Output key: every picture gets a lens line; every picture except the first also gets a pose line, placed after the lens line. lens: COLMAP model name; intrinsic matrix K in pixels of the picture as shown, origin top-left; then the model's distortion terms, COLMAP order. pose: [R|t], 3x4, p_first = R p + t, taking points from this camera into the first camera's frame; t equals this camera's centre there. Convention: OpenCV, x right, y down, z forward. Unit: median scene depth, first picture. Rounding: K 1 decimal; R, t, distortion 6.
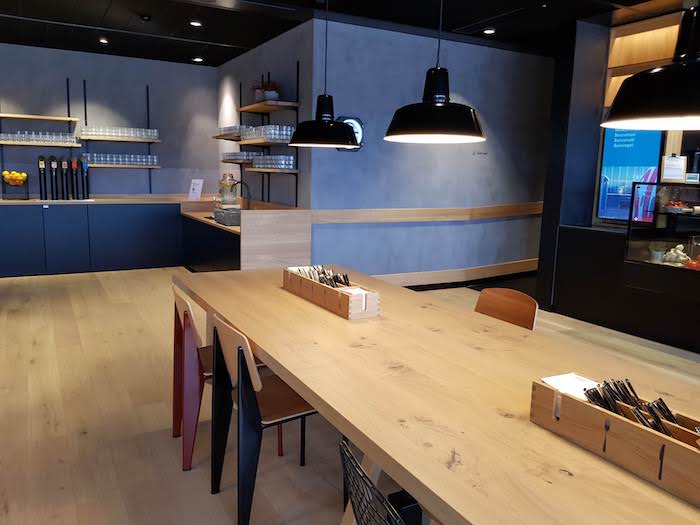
lens RADIAL K [[558.5, 0, 339.0], [0, 558.5, 250.2], [0, 0, 1]] dist [0.055607, -0.087402]
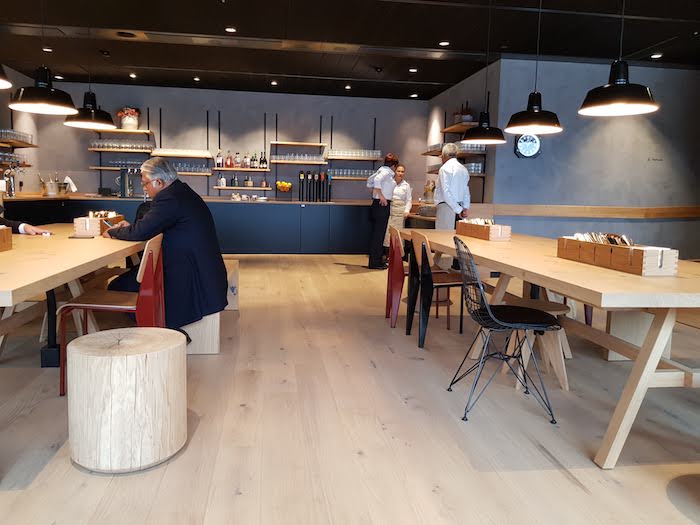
lens RADIAL K [[558.5, 0, 330.7], [0, 558.5, 238.8], [0, 0, 1]] dist [0.055607, -0.087402]
pose [[0.926008, 0.029457, -0.376352, 0.076753], [-0.056806, 0.996472, -0.061777, 0.091169], [0.373205, 0.078585, 0.924415, -0.272287]]
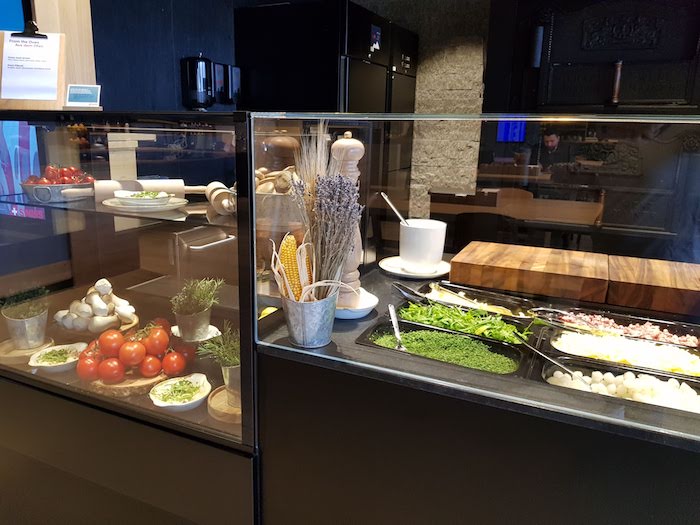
lens RADIAL K [[558.5, 0, 347.0], [0, 558.5, 255.4], [0, 0, 1]] dist [0.055607, -0.087402]
pose [[0.807565, -0.144432, 0.571820, 0.383217], [0.084136, 0.987847, 0.130690, -0.045330], [-0.583746, -0.057431, 0.809902, 0.437114]]
